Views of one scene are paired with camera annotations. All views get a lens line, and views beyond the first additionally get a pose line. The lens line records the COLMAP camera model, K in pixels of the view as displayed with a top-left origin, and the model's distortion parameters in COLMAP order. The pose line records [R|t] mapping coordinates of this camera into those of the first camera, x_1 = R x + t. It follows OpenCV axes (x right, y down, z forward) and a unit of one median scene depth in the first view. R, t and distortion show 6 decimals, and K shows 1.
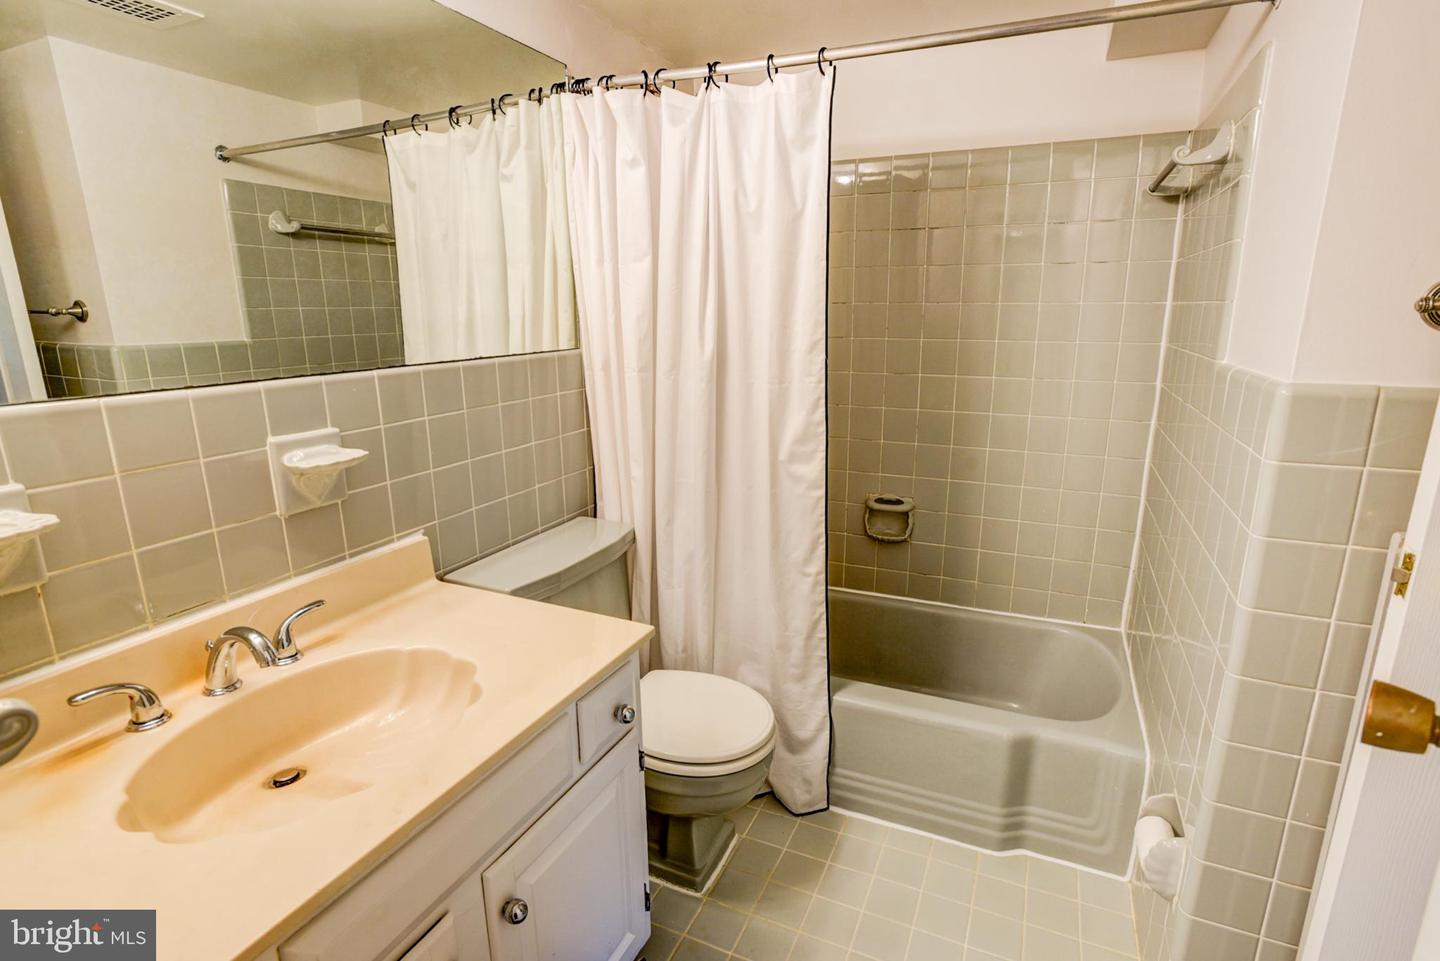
lens RADIAL K [[735.7, 0, 716.3], [0, 735.7, 485.3], [0, 0, 1]] dist [-0.040706, 0.016005]
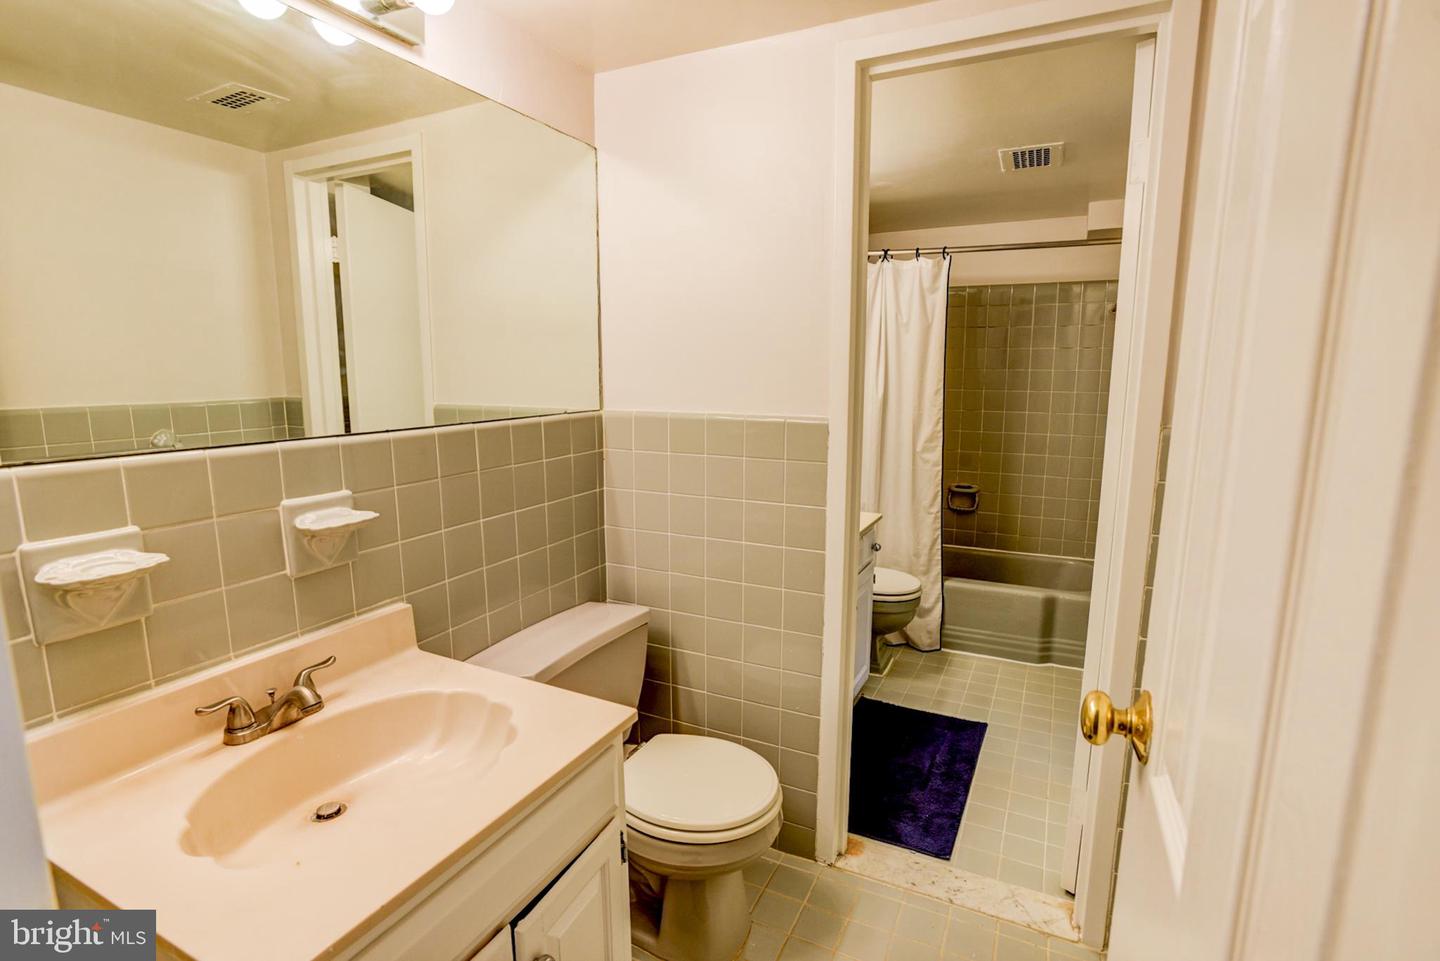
lens RADIAL K [[694.9, 0, 725.0], [0, 694.9, 490.8], [0, 0, 1]] dist [-0.041441, 0.013582]
pose [[0.999693, 0.008351, -0.023337, -0.363023], [-0.009956, 0.997531, -0.069516, 0.194893], [0.022699, 0.069727, 0.997308, -0.776429]]
